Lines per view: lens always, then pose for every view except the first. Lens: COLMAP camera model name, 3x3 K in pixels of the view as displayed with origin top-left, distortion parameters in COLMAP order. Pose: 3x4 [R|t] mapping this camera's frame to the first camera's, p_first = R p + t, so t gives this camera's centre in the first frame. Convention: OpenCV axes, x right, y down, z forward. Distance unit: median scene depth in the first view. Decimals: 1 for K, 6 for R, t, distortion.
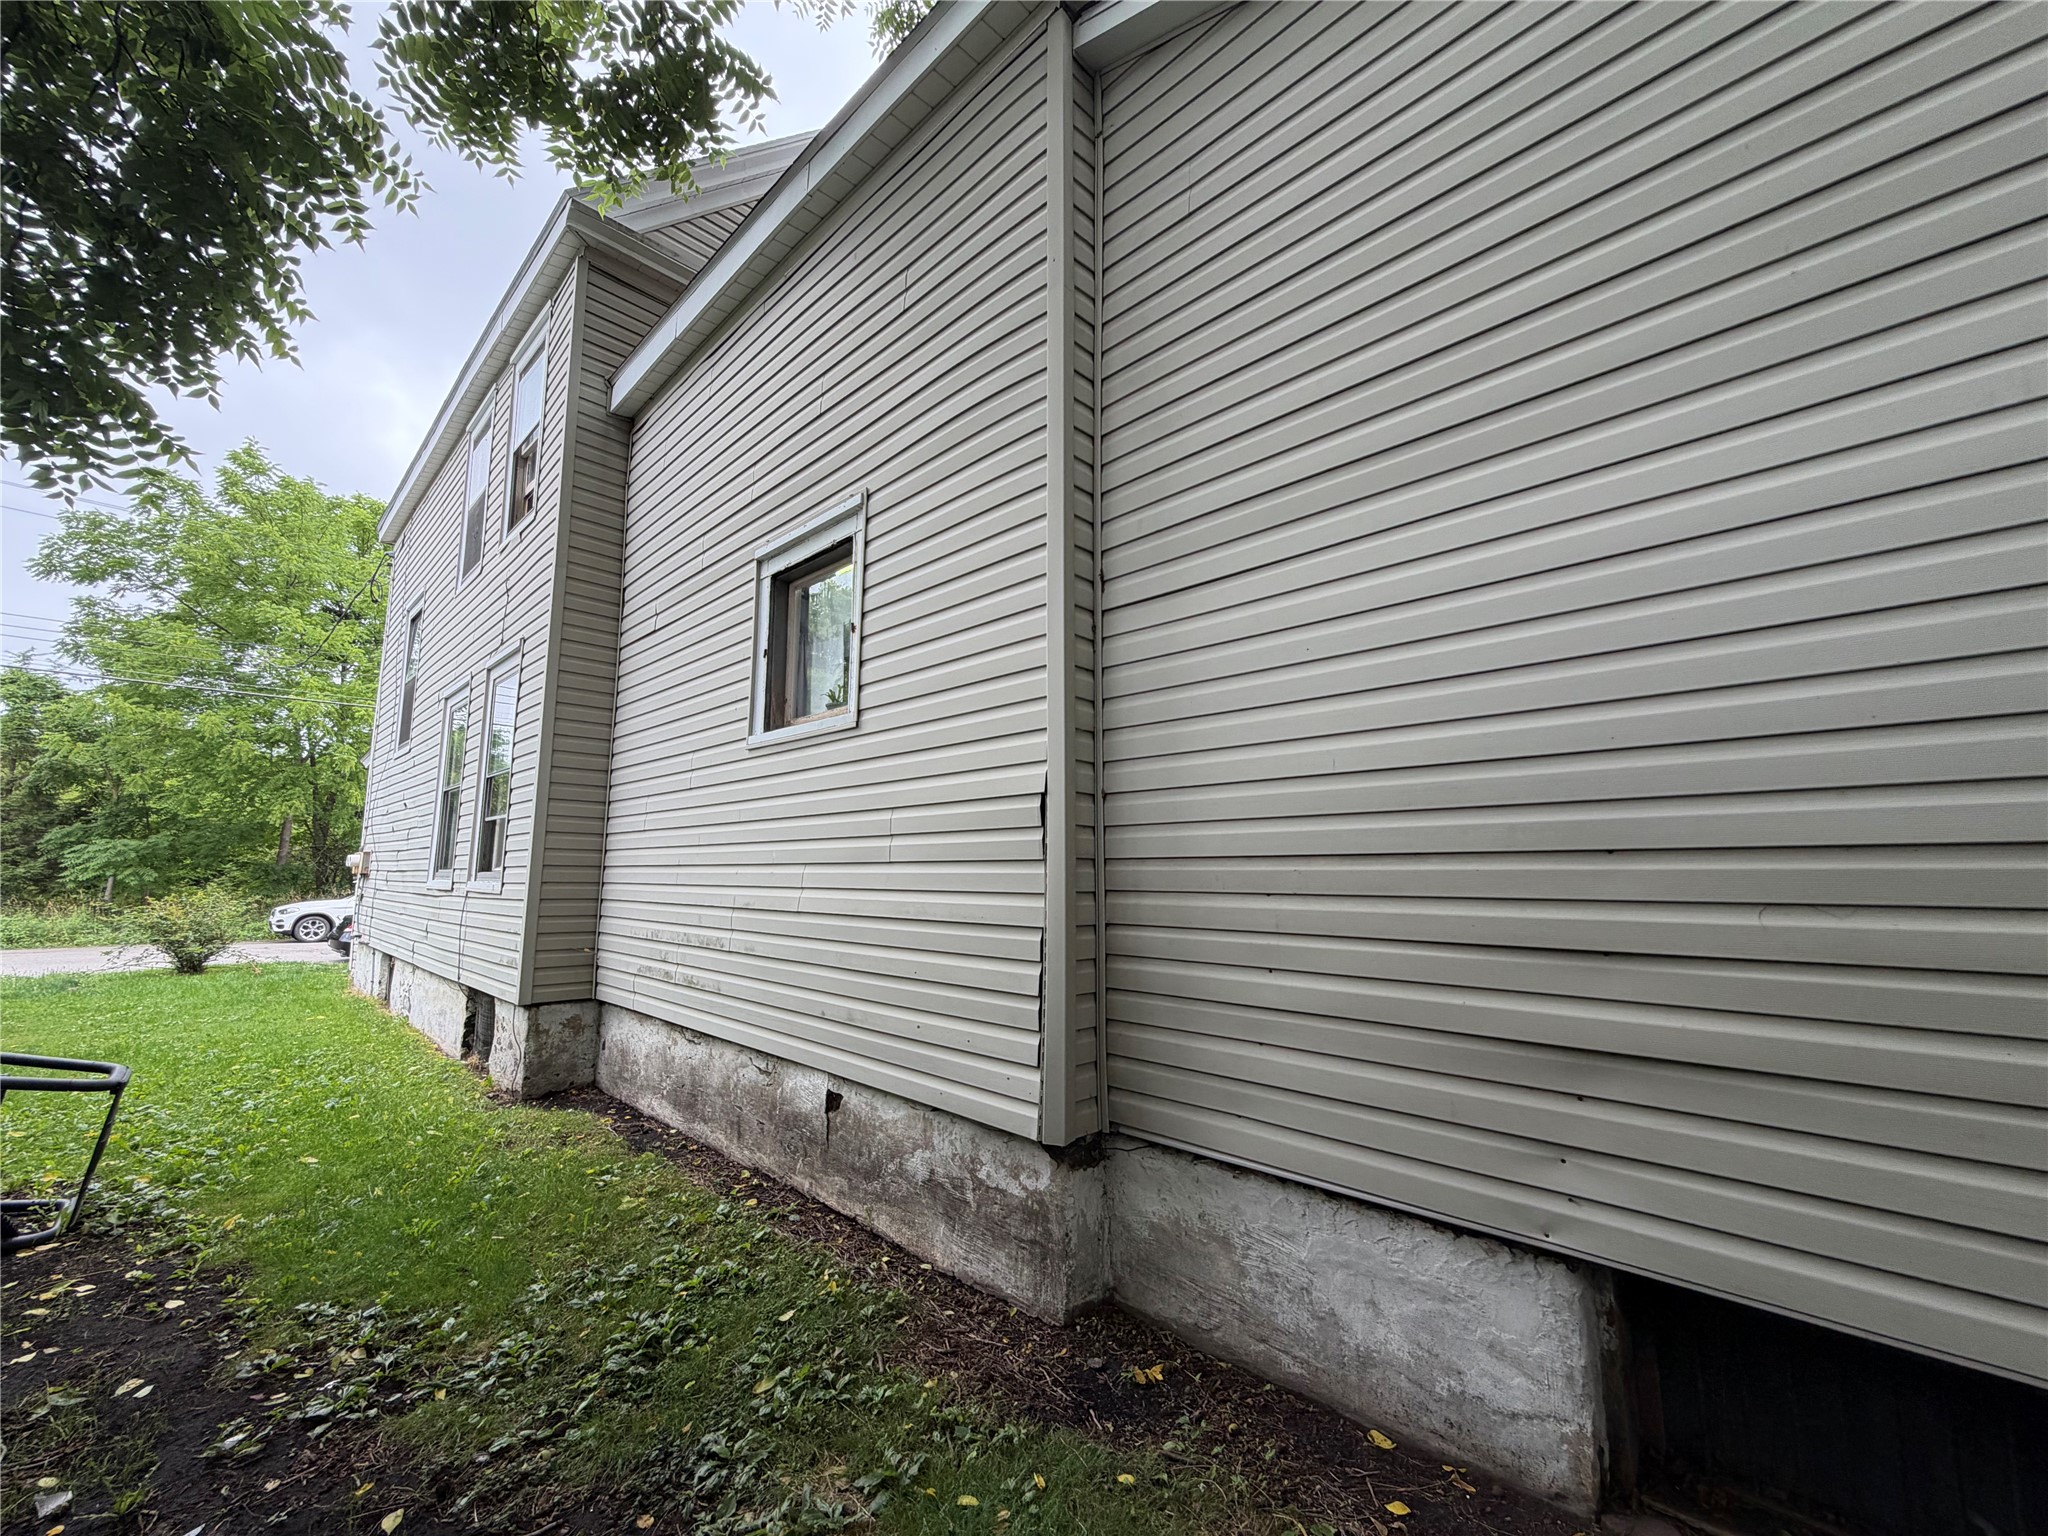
lens RADIAL K [[819.2, 0, 1017.6], [0, 819.2, 764.8], [0, 0, 1]] dist [-0.000437, -0.000433]
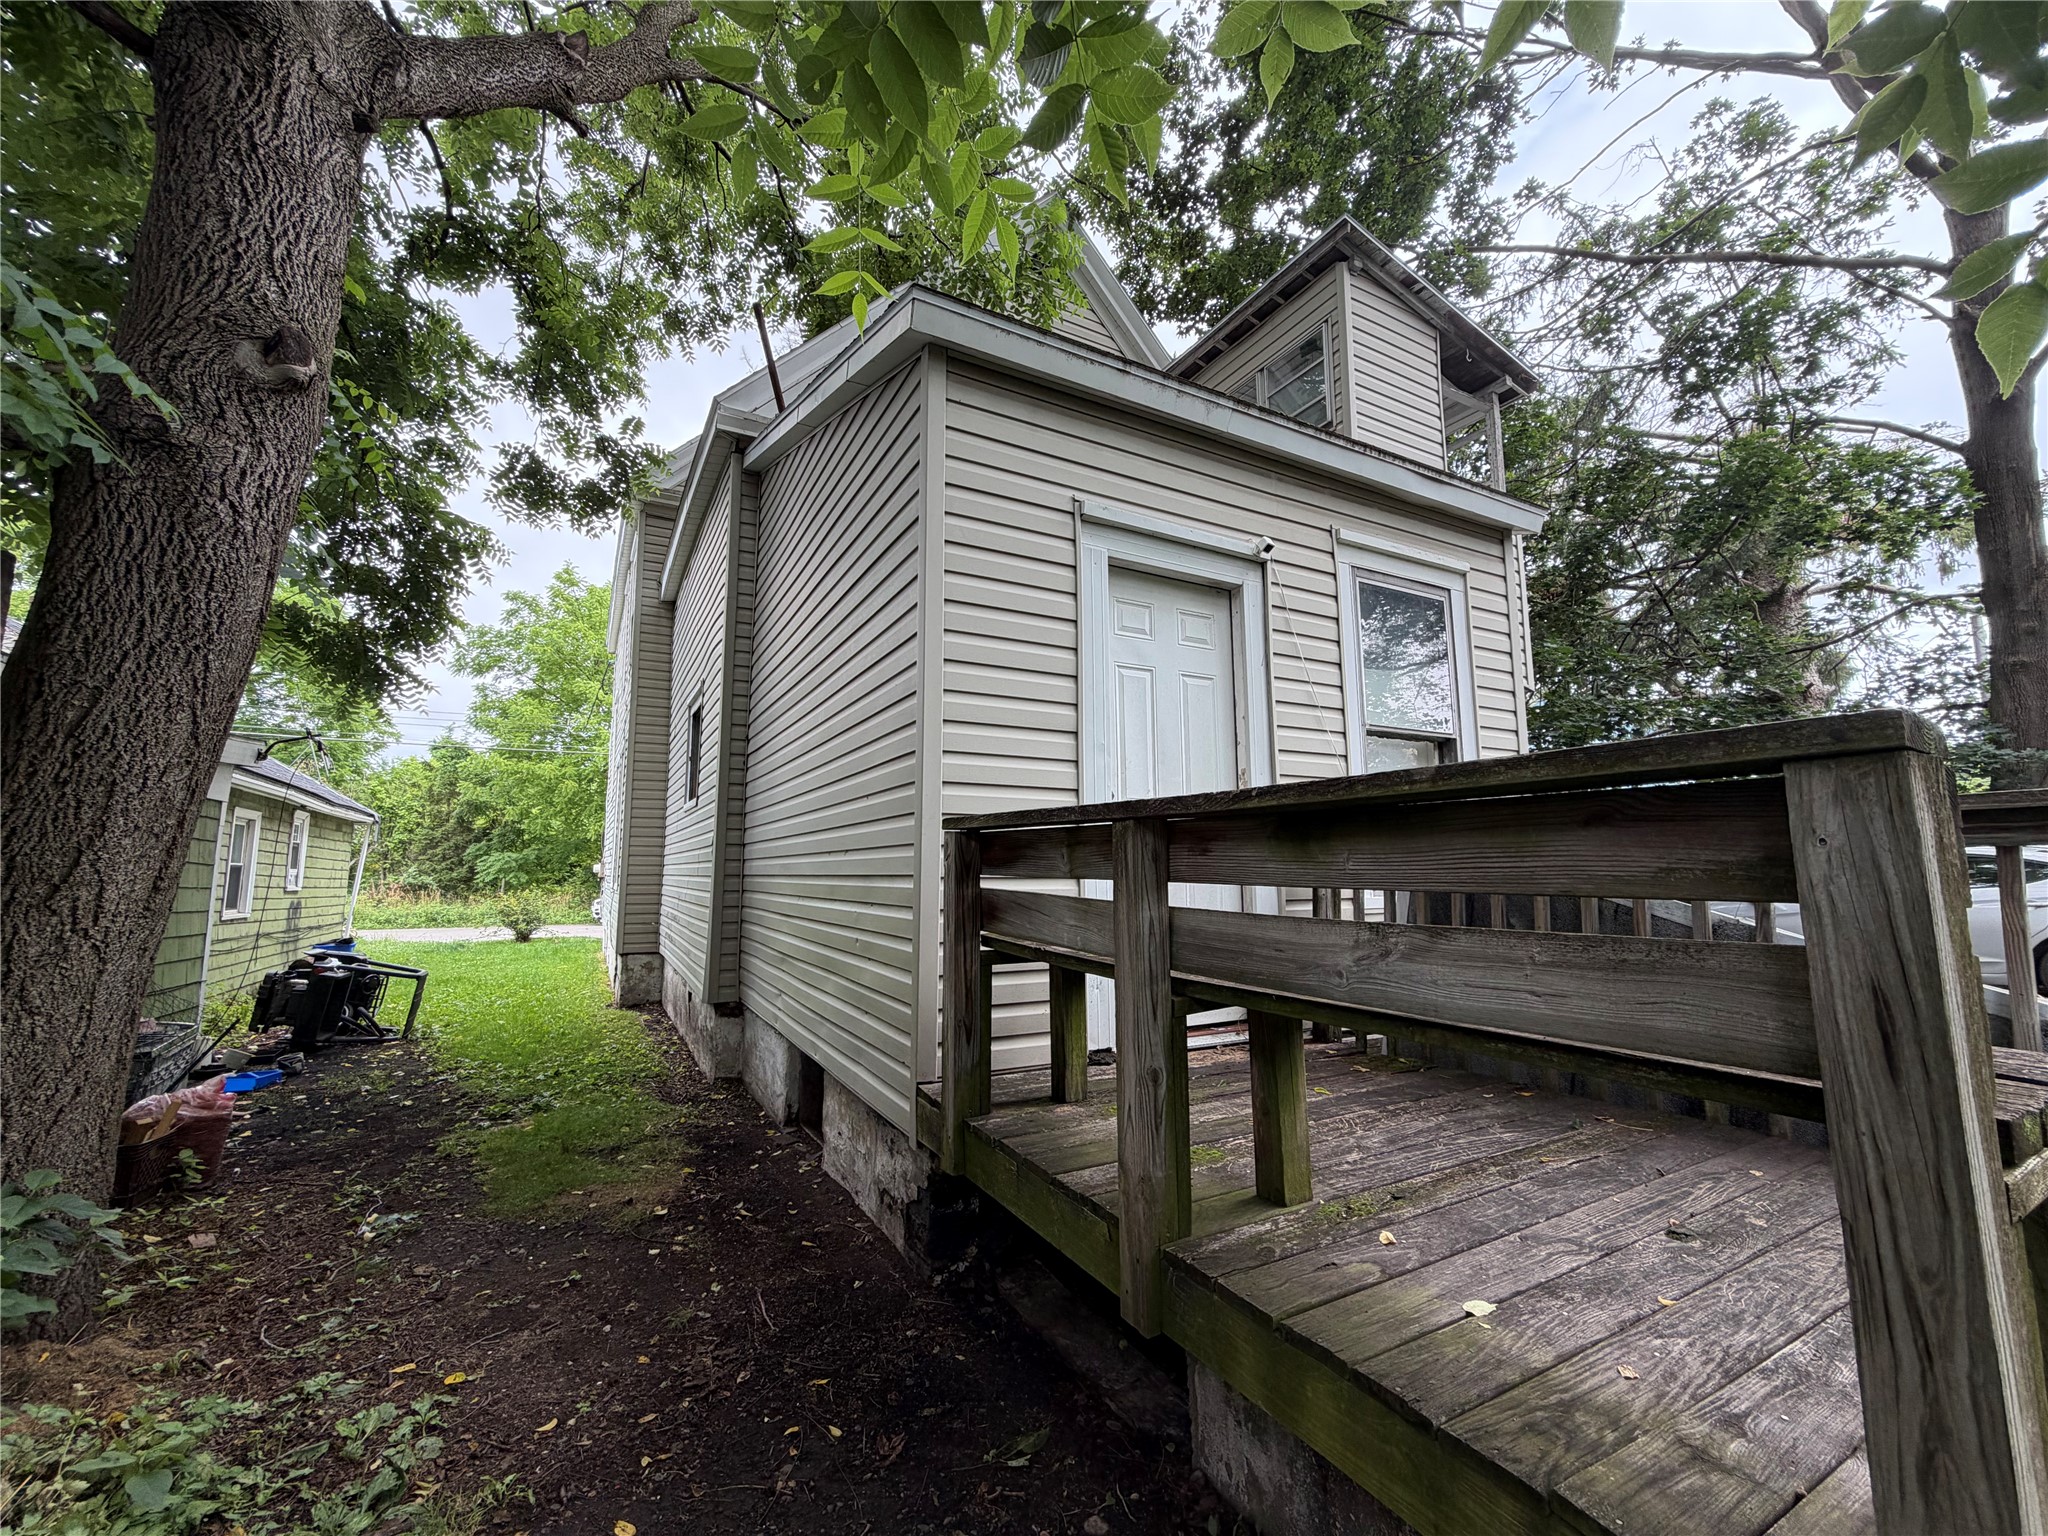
lens RADIAL K [[819.2, 0, 1017.6], [0, 819.2, 764.8], [0, 0, 1]] dist [-0.000437, -0.000433]
pose [[0.955006, -0.045365, -0.293098, 0.183200], [0.046870, 0.998899, -0.001890, -0.017139], [0.292861, -0.011932, 0.956081, -0.104838]]
